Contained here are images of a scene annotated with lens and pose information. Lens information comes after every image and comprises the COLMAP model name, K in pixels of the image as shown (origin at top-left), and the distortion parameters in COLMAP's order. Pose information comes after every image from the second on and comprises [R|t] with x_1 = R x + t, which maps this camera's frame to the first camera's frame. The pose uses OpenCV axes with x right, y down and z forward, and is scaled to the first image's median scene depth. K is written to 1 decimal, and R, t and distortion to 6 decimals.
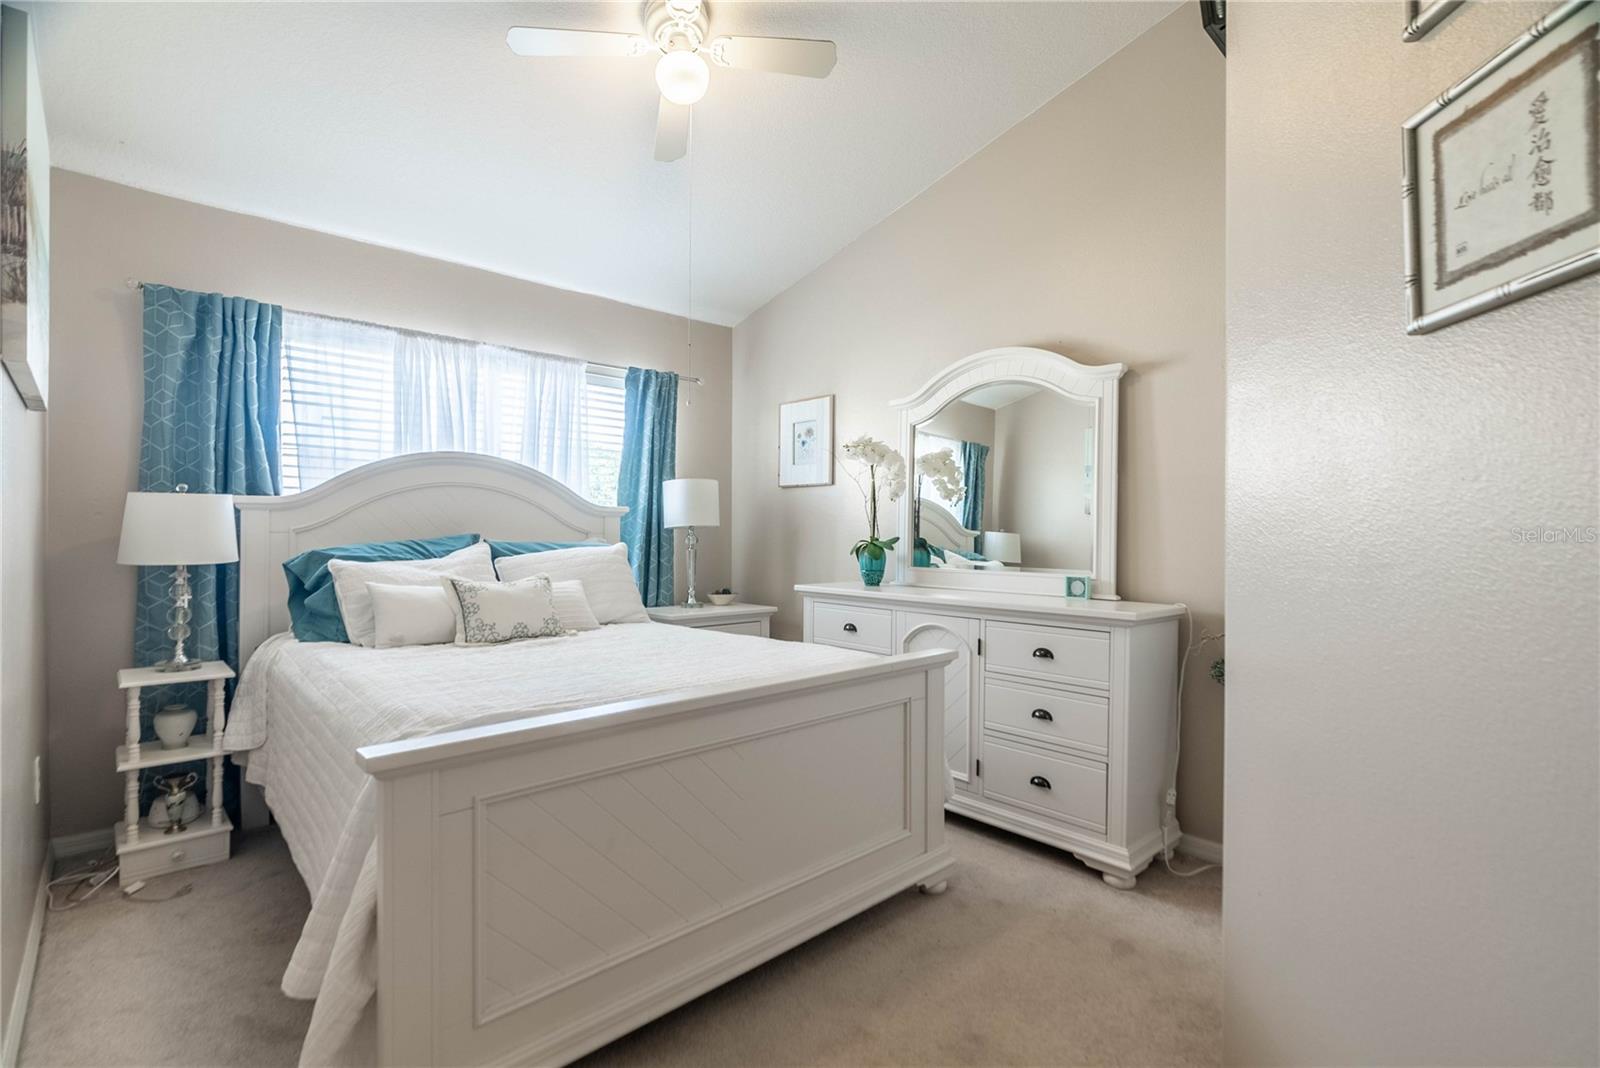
lens RADIAL K [[733.7, 0, 801.9], [0, 733.7, 536.7], [0, 0, 1]] dist [-0.008525, 0.002682]
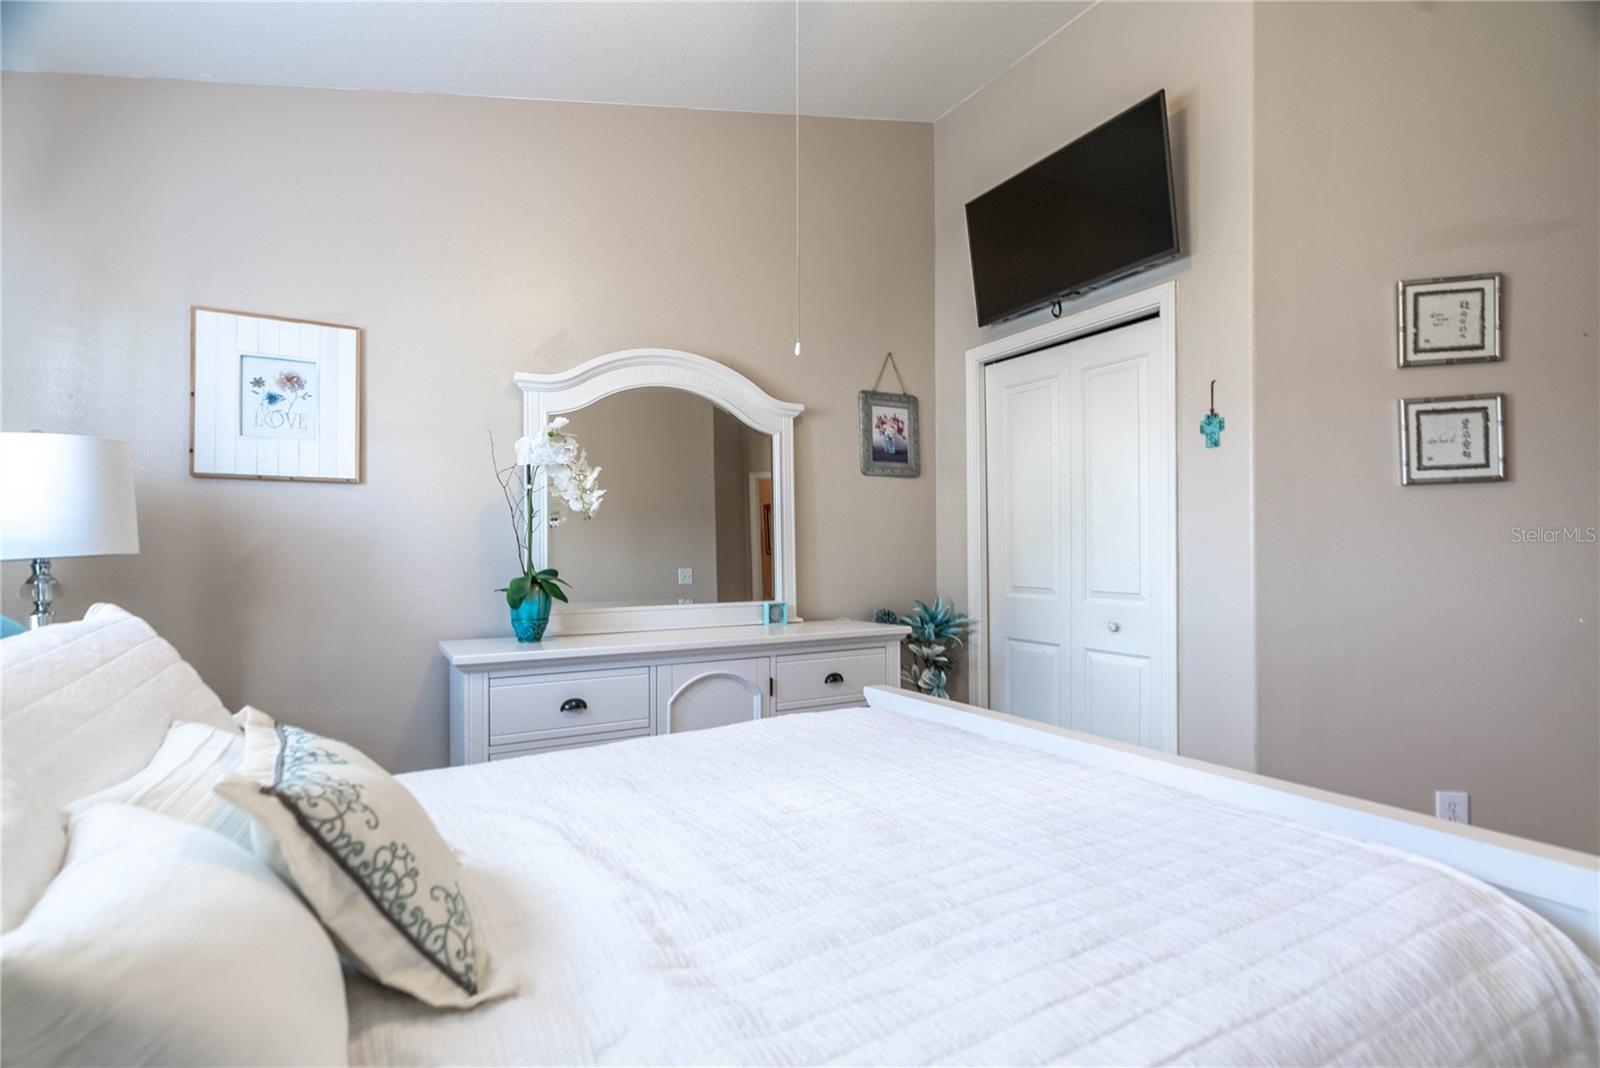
lens RADIAL K [[825.6, 0, 800.6], [0, 825.6, 527.5], [0, 0, 1]] dist [0.032883, 0.000340]
pose [[0.202813, 0.026896, 0.978848, -0.629859], [0.012262, 0.999475, -0.030003, -0.013766], [-0.979141, 0.018088, 0.202376, 0.622152]]
